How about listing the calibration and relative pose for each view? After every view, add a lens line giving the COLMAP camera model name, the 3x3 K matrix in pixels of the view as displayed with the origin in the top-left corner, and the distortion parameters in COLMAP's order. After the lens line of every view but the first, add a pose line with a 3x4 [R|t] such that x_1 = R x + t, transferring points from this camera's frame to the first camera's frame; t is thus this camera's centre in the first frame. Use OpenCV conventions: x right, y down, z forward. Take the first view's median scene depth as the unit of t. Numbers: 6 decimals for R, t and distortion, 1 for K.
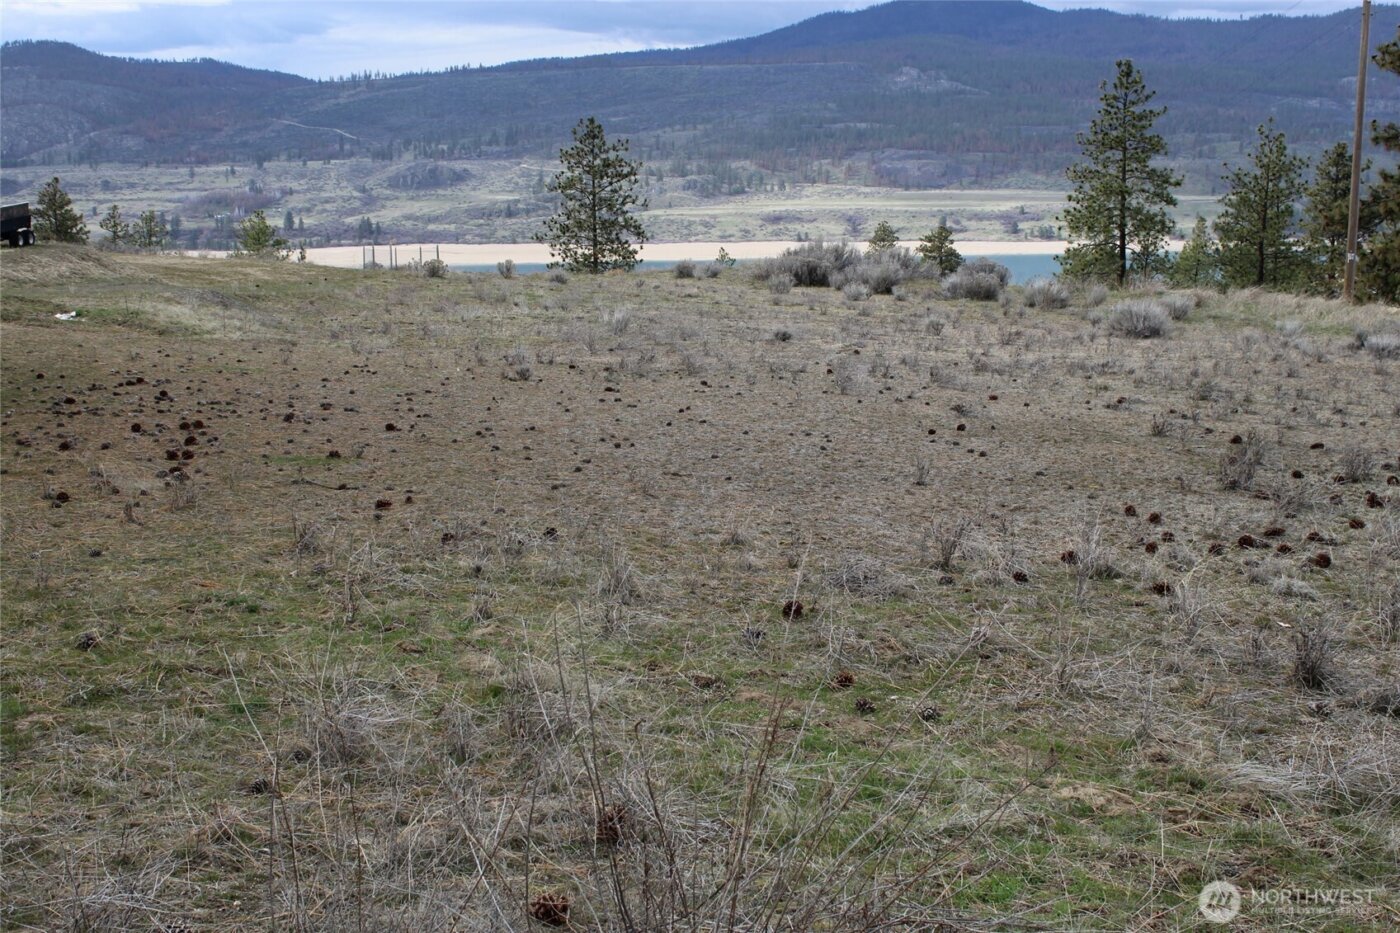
lens RADIAL K [[1747.8, 0, 706.9], [0, 1747.8, 463.2], [0, 0, 1]] dist [-0.040932, 0.000000]
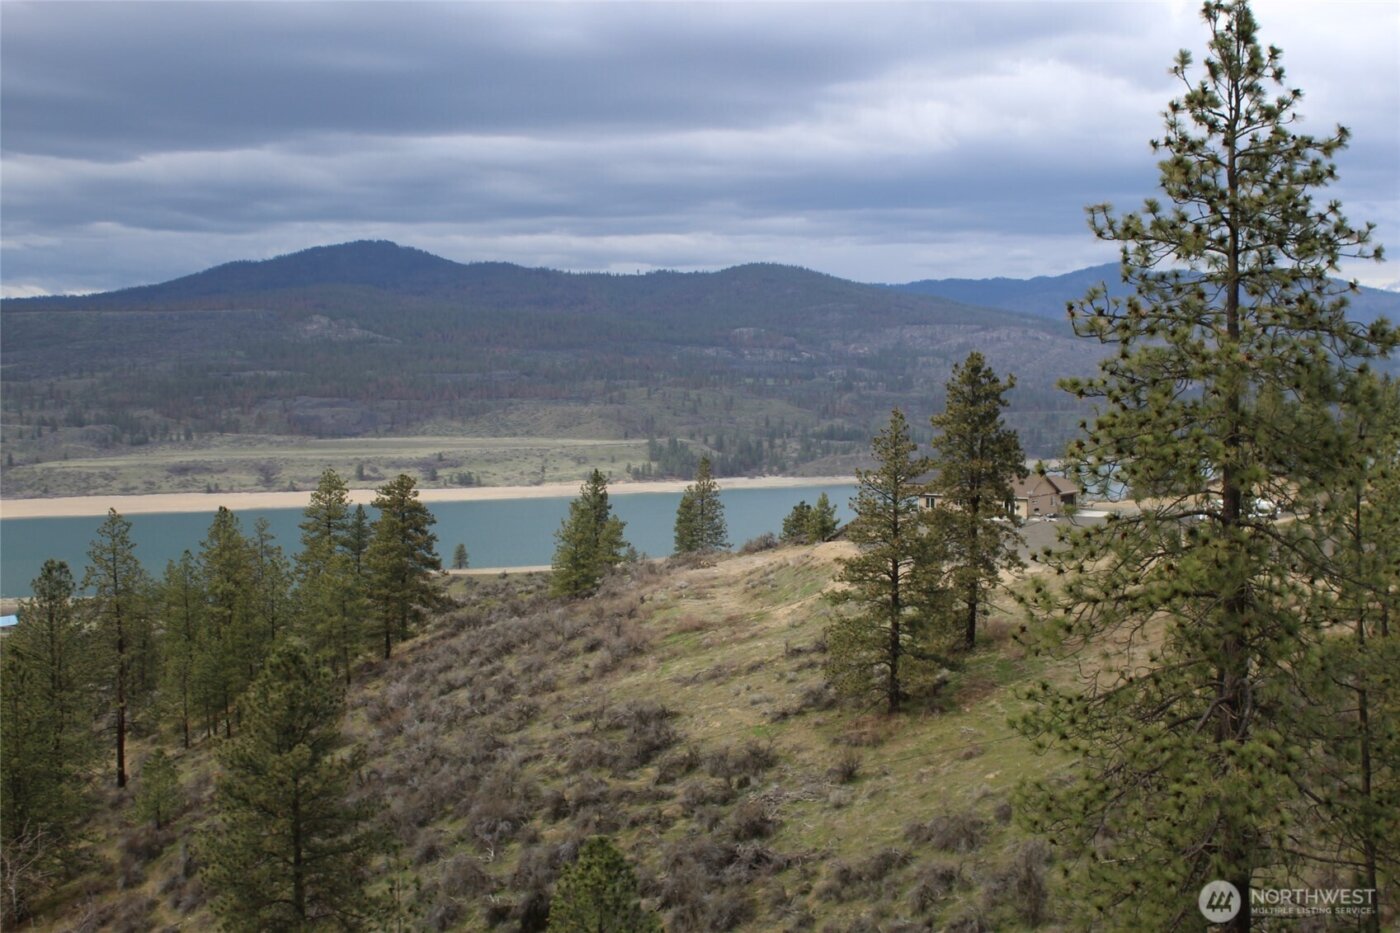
lens RADIAL K [[1747.8, 0, 696.1], [0, 1747.8, 461.7], [0, 0, 1]] dist [-0.040932, 0.000000]
pose [[0.947282, -0.013401, 0.320120, 0.068993], [0.058504, 0.989562, -0.131696, -0.293907], [-0.315014, 0.143481, 0.938179, 2.140540]]
